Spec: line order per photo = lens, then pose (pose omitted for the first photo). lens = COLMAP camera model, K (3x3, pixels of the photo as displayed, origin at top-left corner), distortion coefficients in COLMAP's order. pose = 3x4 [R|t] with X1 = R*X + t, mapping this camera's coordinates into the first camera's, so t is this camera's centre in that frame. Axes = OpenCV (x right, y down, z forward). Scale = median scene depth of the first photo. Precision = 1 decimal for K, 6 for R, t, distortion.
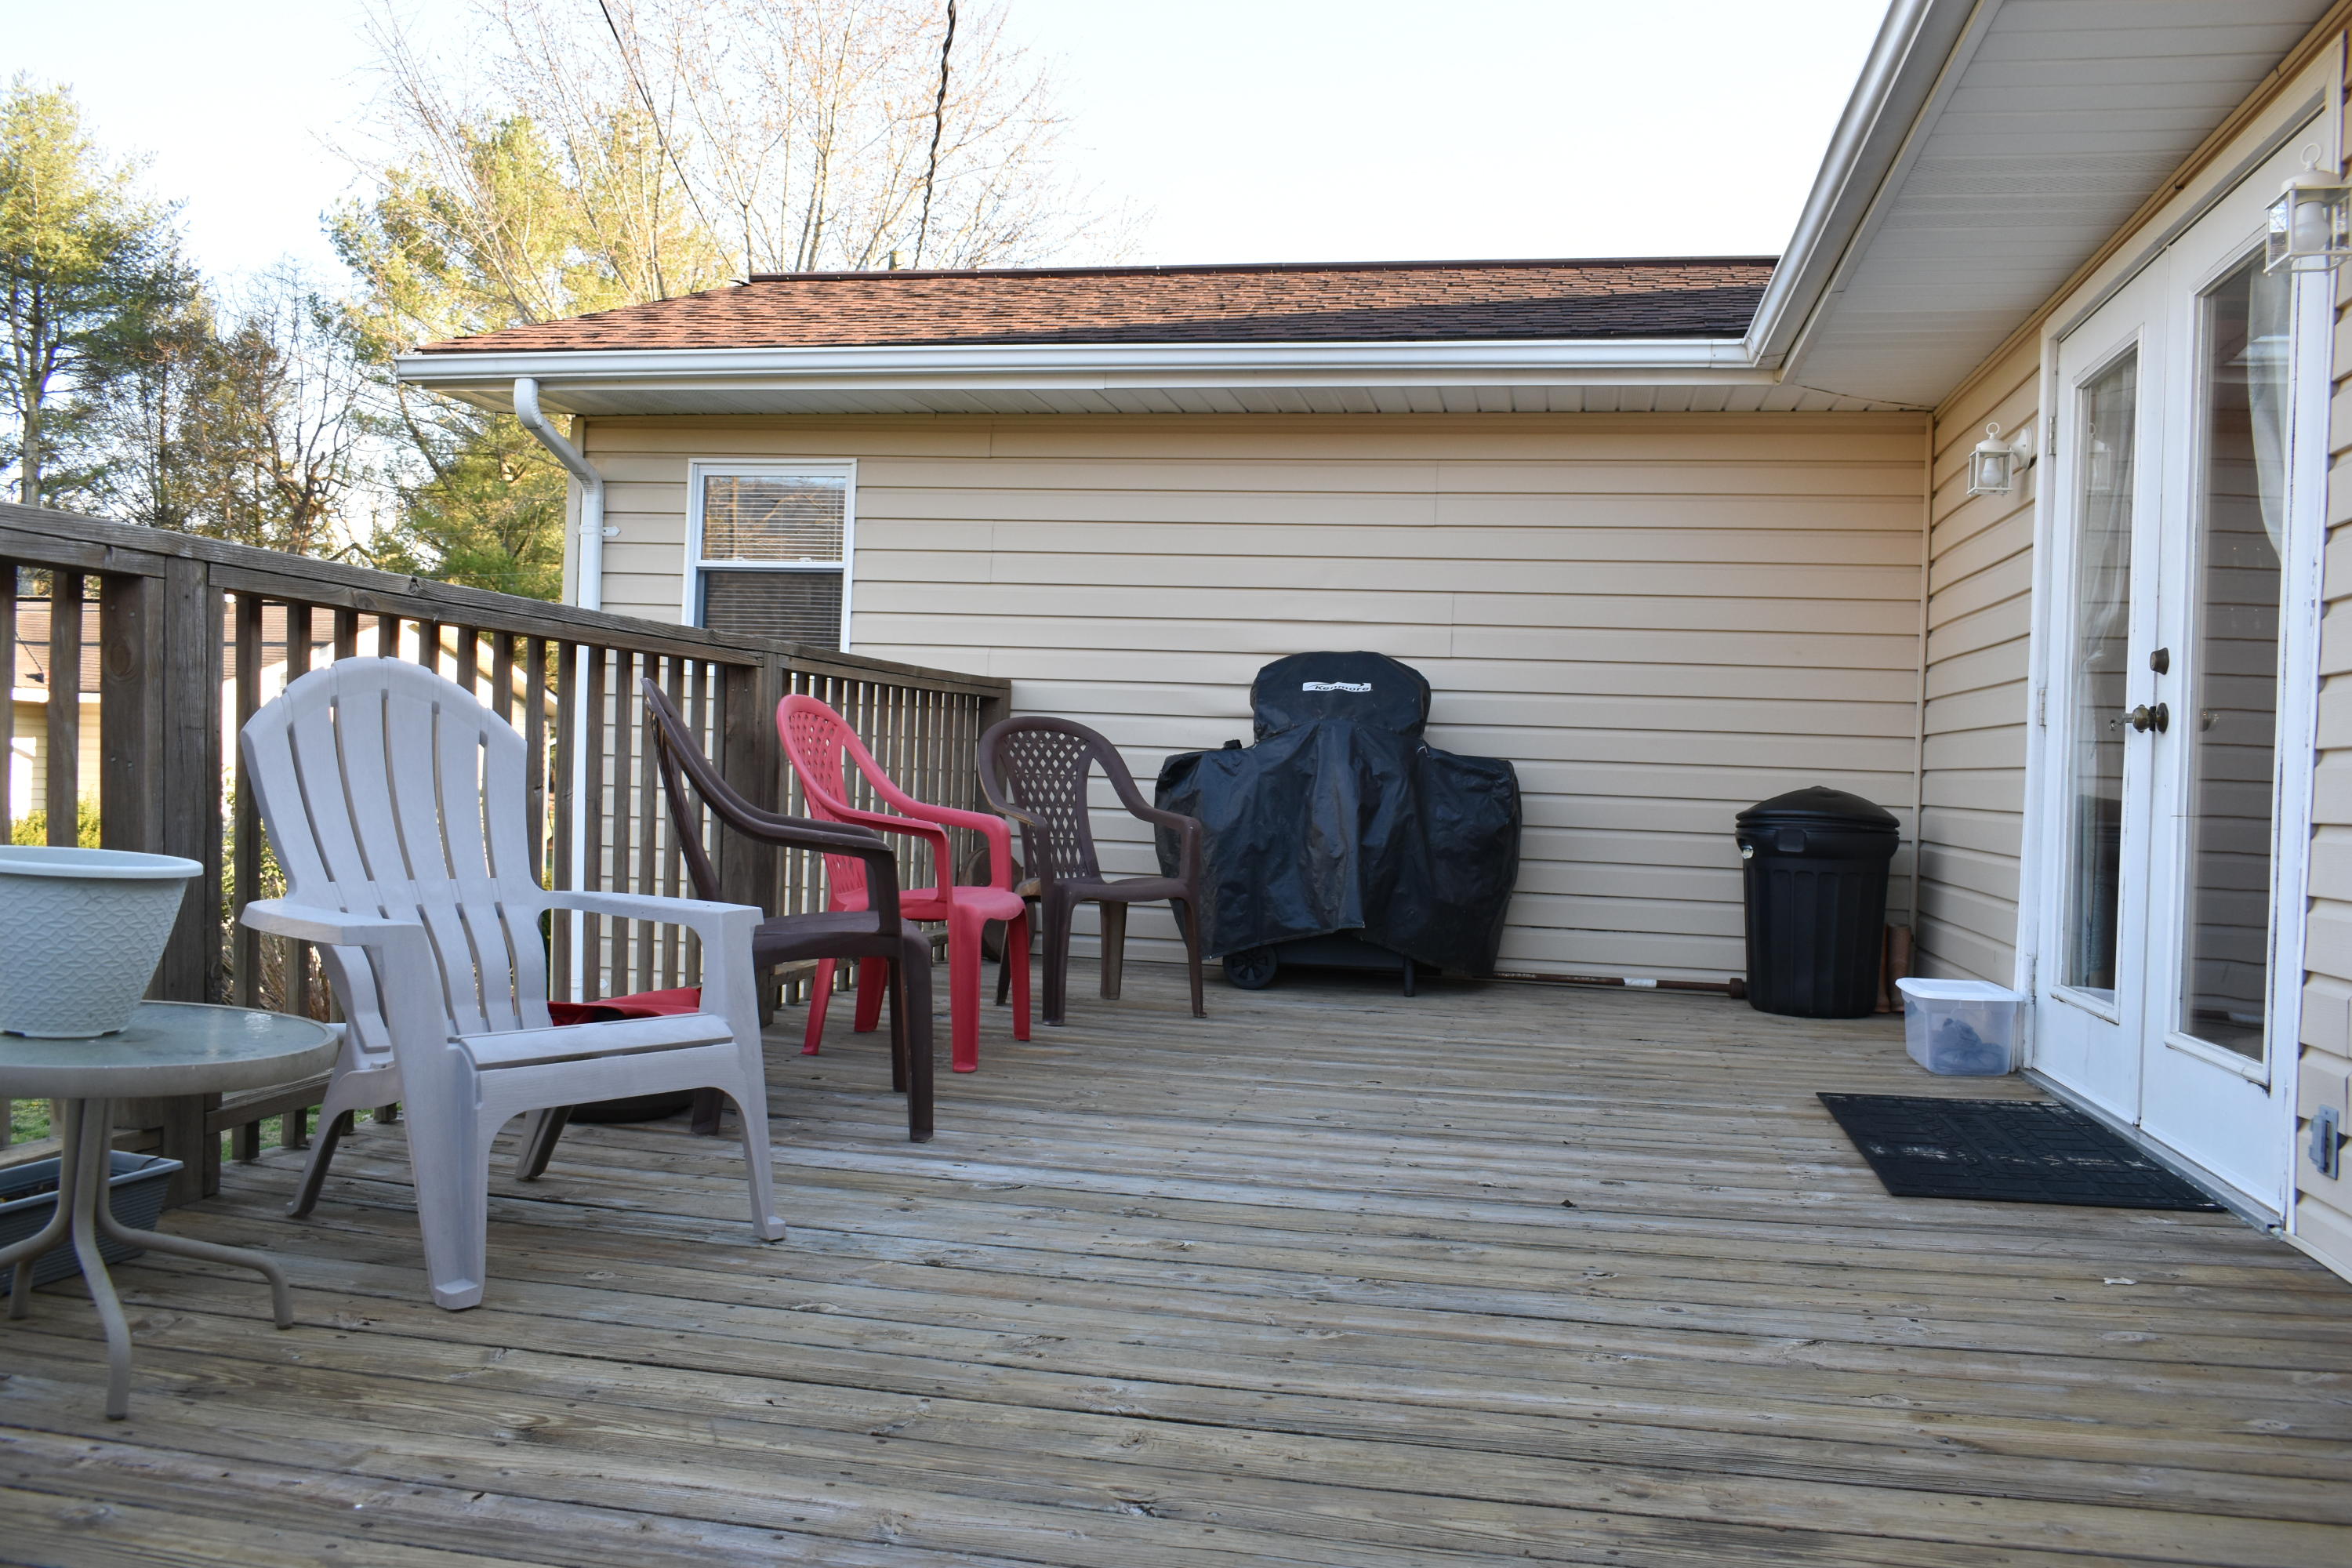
lens RADIAL K [[1794.2, 0, 1186.1], [0, 1794.2, 784.4], [0, 0, 1]] dist [-0.019789, 0.004177]
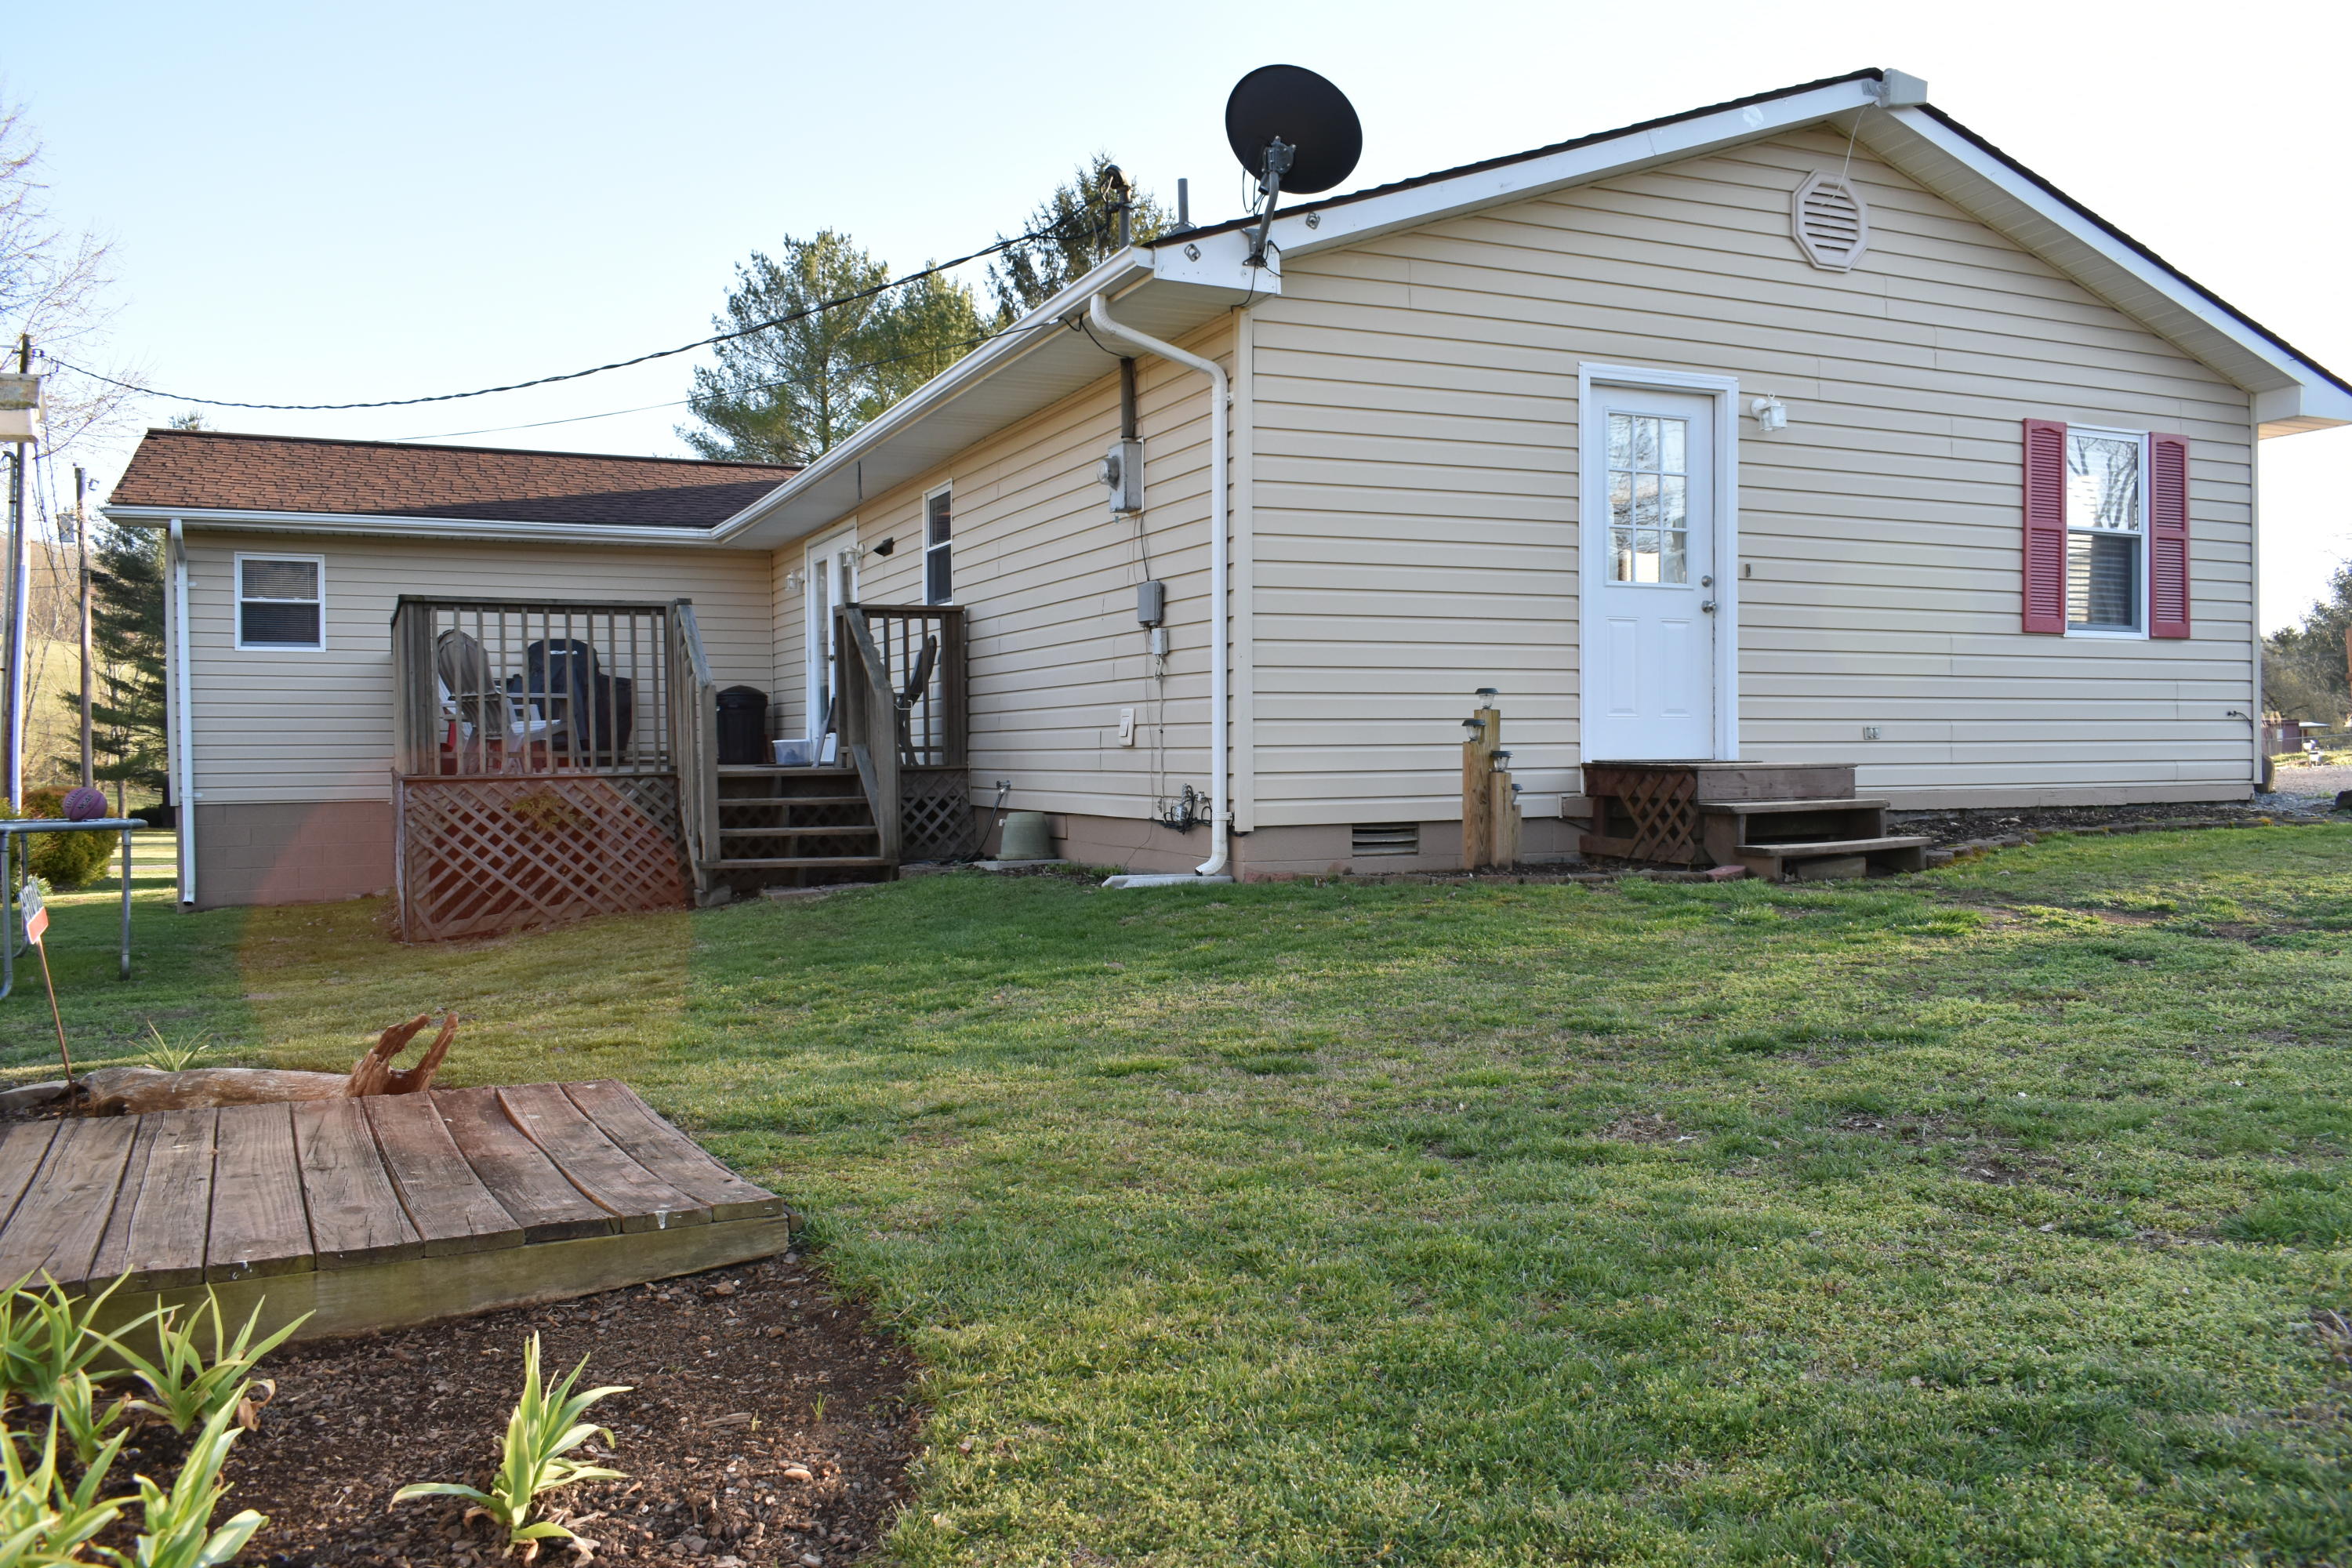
lens RADIAL K [[1794.2, 0, 1186.1], [0, 1794.2, 784.4], [0, 0, 1]] dist [-0.019789, 0.004177]
pose [[0.805941, -0.051979, 0.589710, -0.684108], [0.041795, 0.998648, 0.030904, 0.088199], [-0.590519, -0.000260, 0.807024, -1.541411]]
